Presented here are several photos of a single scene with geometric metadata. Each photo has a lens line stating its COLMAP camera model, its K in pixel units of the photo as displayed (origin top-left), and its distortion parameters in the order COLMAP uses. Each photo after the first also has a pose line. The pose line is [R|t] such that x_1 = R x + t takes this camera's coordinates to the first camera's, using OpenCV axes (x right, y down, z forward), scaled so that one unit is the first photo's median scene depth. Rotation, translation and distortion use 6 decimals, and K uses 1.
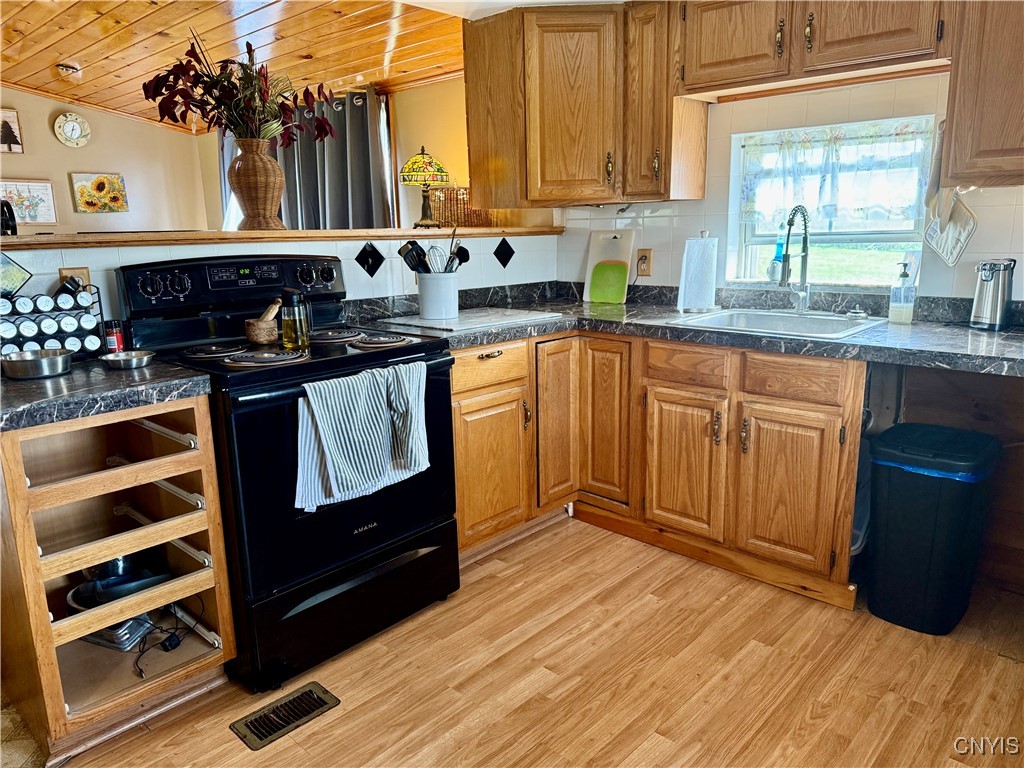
lens RADIAL K [[716.3, 0, 512.1], [0, 716.3, 375.7], [0, 0, 1]] dist [0.055111, -0.045853]
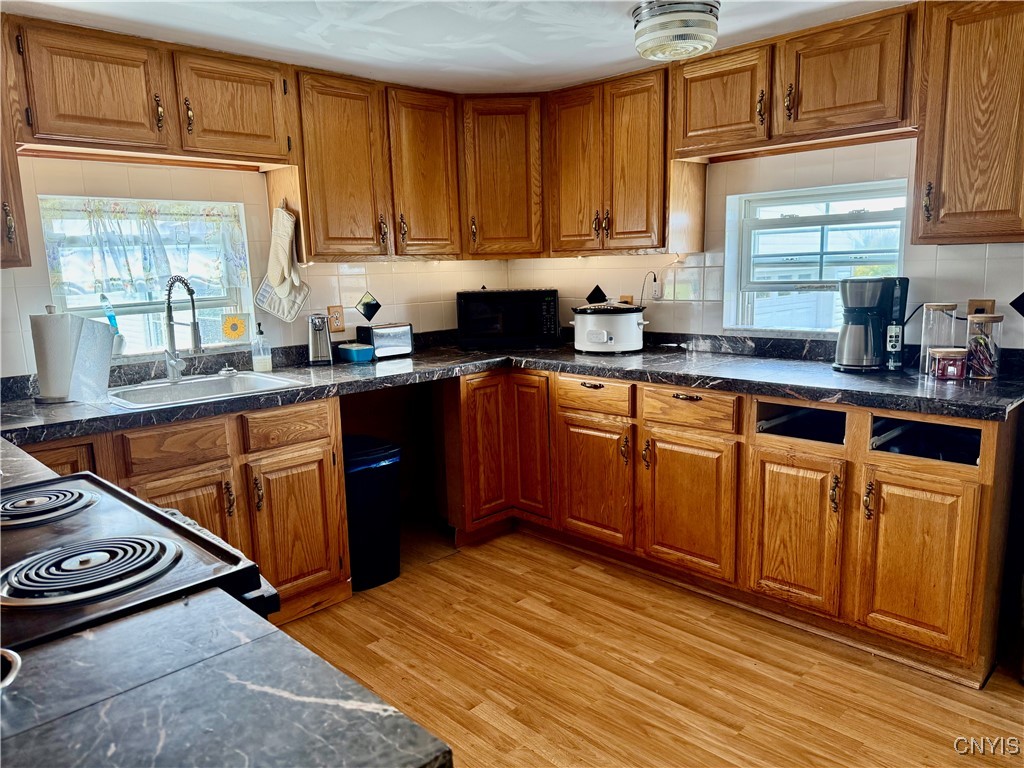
lens RADIAL K [[716.3, 0, 513.4], [0, 716.3, 387.3], [0, 0, 1]] dist [0.055111, -0.045853]
pose [[0.082794, -0.153113, 0.984734, -0.650972], [0.239201, 0.962294, 0.129513, -0.111498], [-0.967434, 0.224826, 0.116297, 0.498325]]
